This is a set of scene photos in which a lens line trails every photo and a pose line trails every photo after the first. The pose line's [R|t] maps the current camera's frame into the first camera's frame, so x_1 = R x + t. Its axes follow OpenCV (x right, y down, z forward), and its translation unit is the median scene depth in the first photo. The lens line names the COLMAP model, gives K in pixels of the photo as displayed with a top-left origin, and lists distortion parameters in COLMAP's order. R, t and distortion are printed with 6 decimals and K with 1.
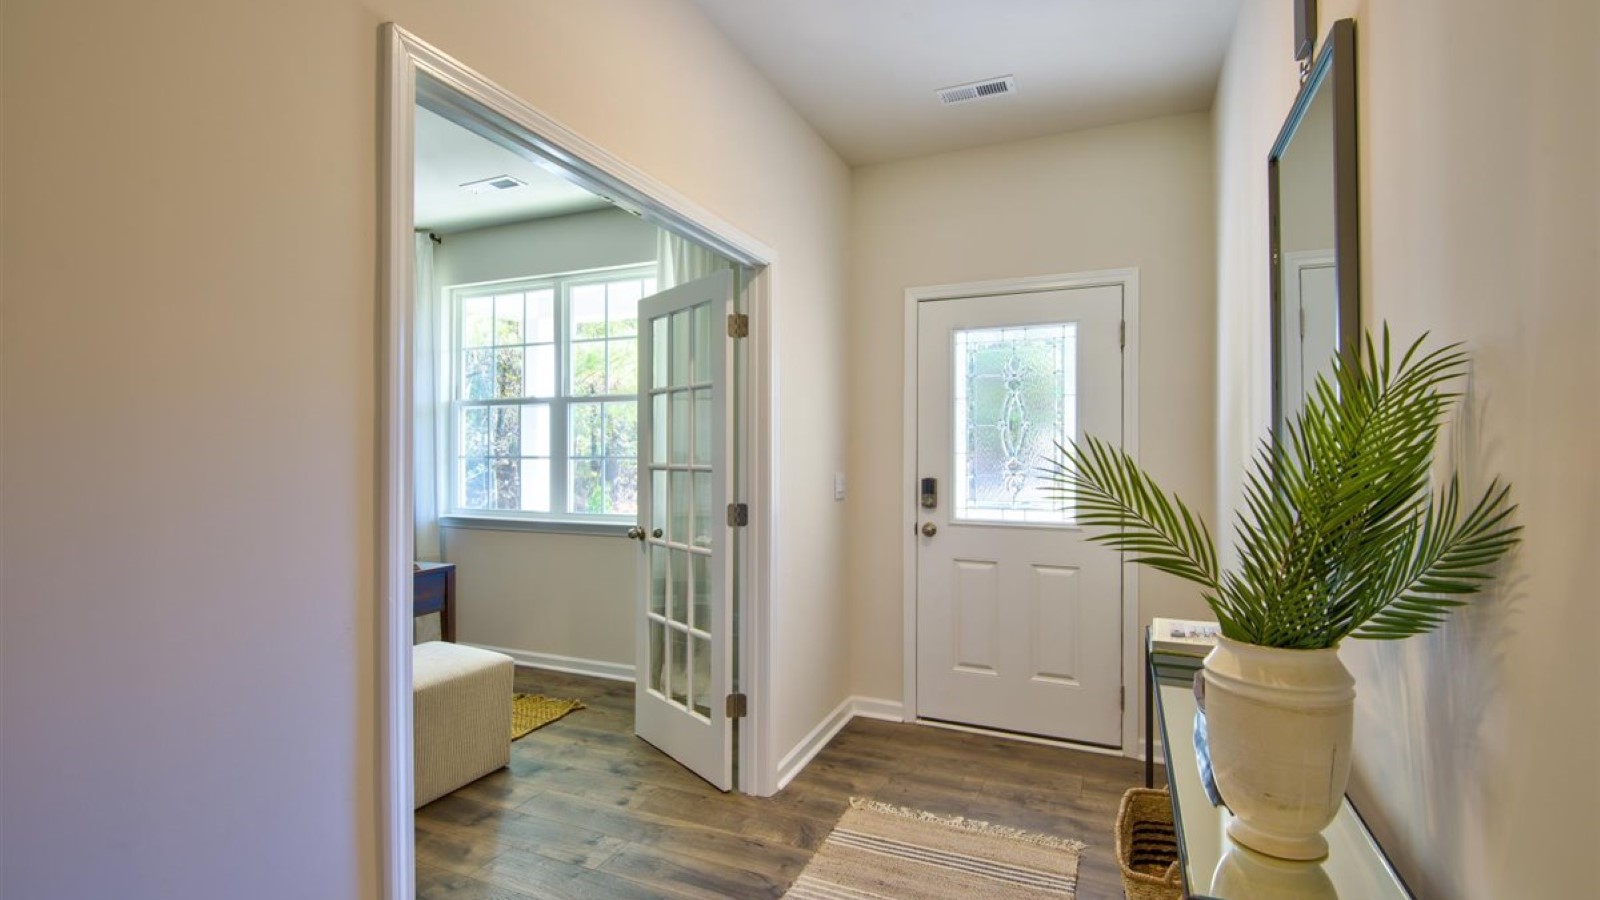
lens RADIAL K [[748.9, 0, 793.4], [0, 748.9, 455.7], [0, 0, 1]] dist [-0.001470, -0.009696]
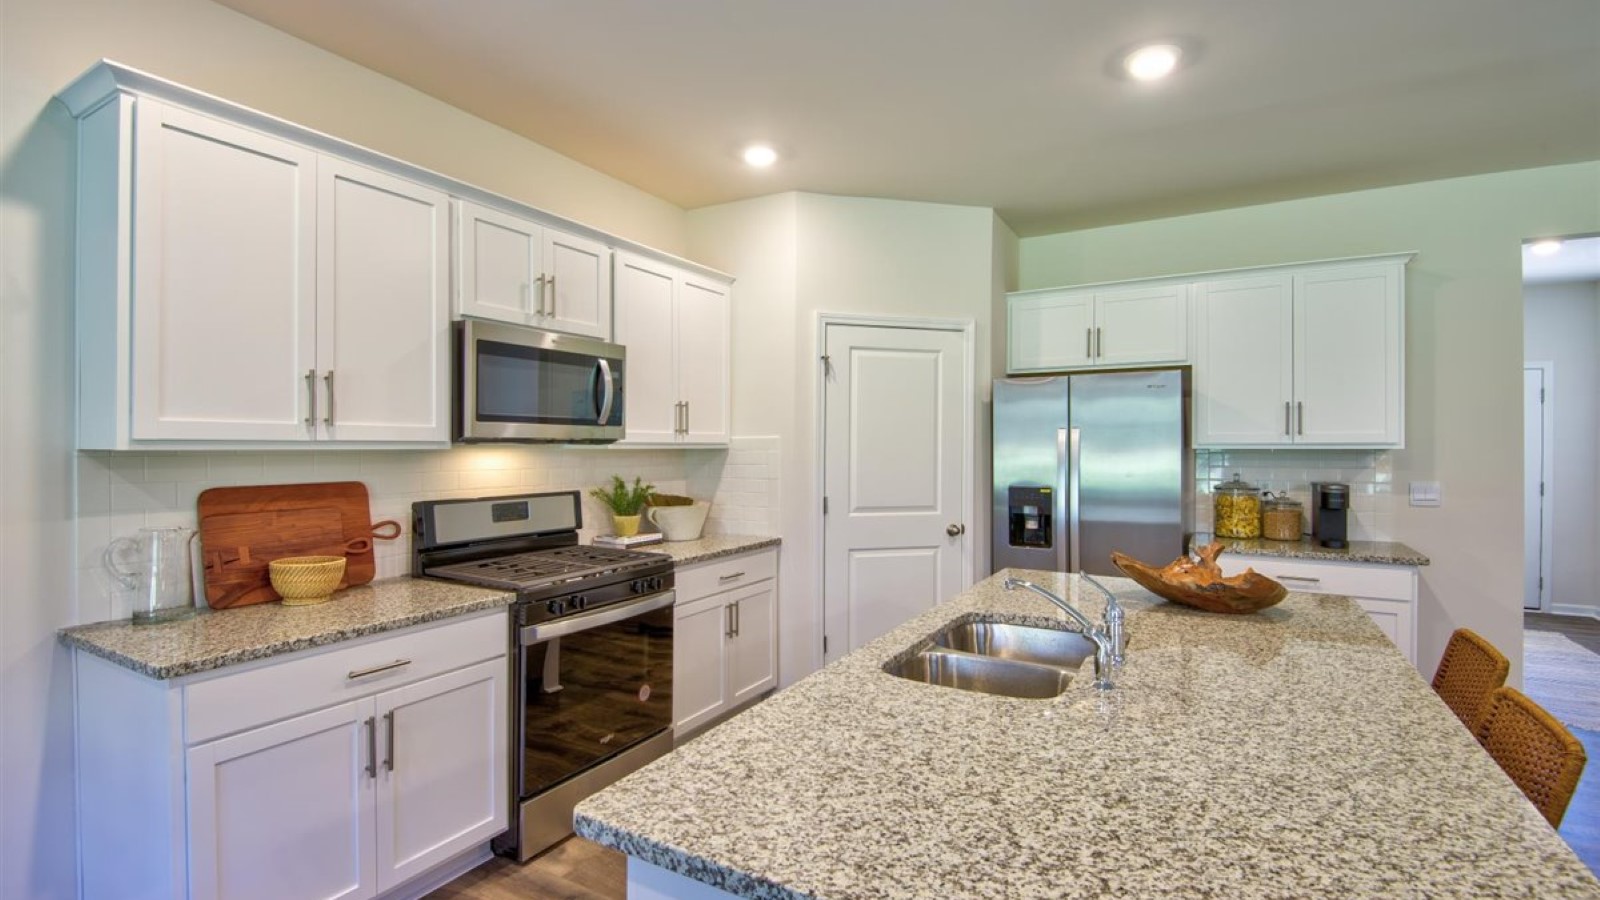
lens RADIAL K [[748.9, 0, 790.1], [0, 748.9, 454.0], [0, 0, 1]] dist [-0.001470, -0.009696]
pose [[0.992673, -0.000085, -0.120831, -1.256352], [0.000836, 0.999981, 0.006164, -0.023855], [0.120828, -0.006220, 0.992654, -1.130490]]
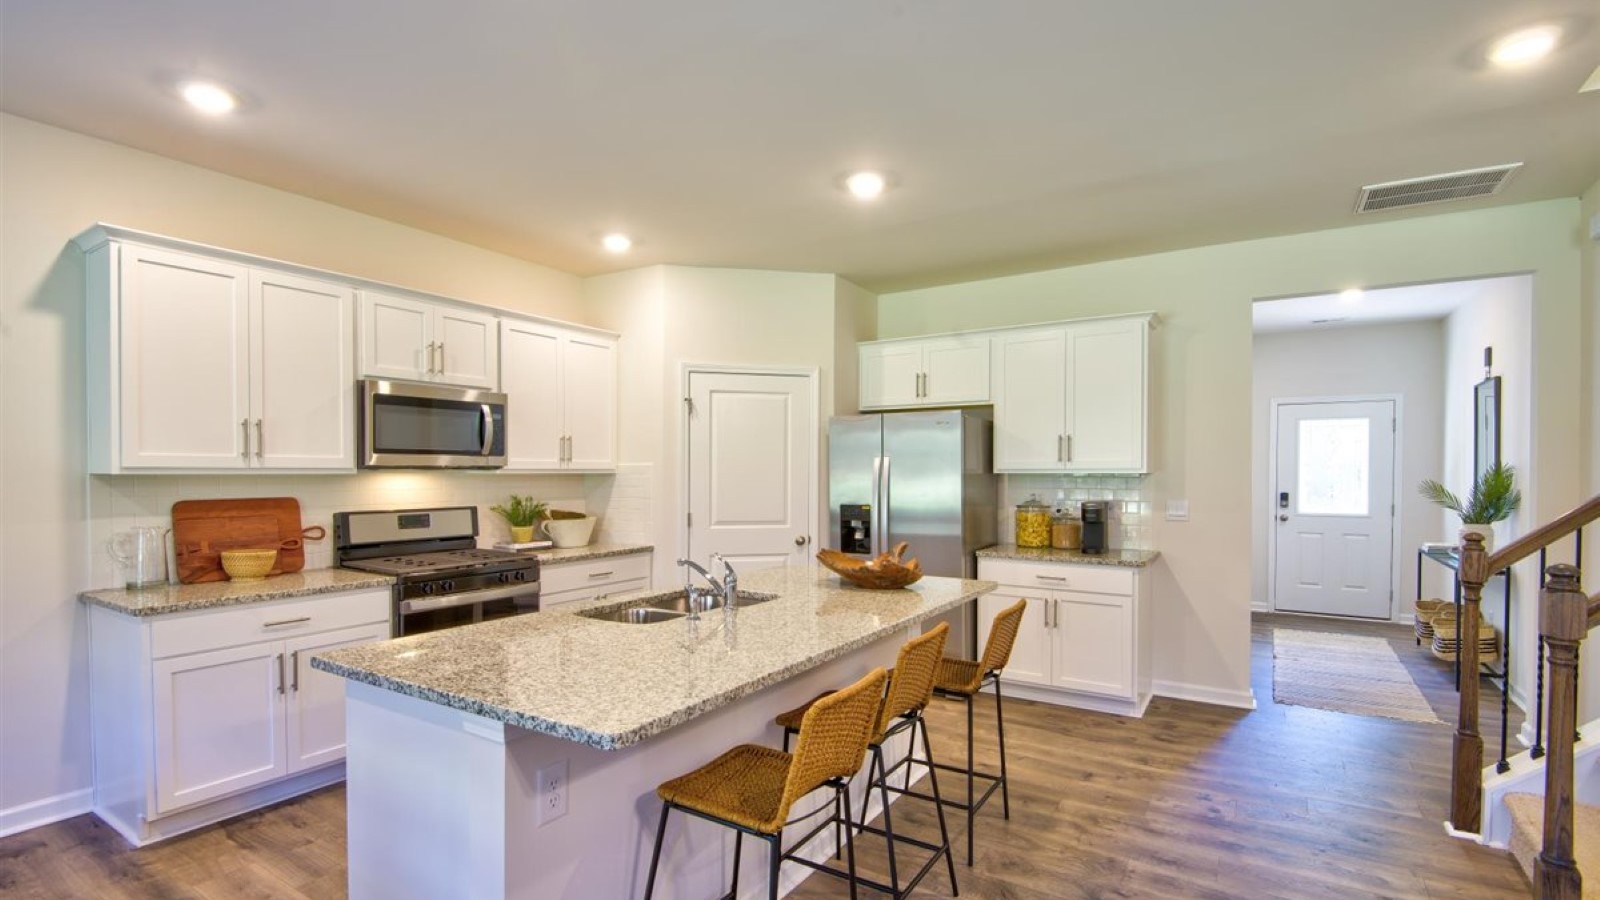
lens RADIAL K [[748.9, 0, 786.5], [0, 748.9, 491.1], [0, 0, 1]] dist [-0.001470, -0.009696]
pose [[0.985967, 0.001409, -0.166932, -0.899996], [0.001991, 0.999794, 0.020194, -0.019766], [0.166926, -0.020243, 0.985762, -1.363528]]
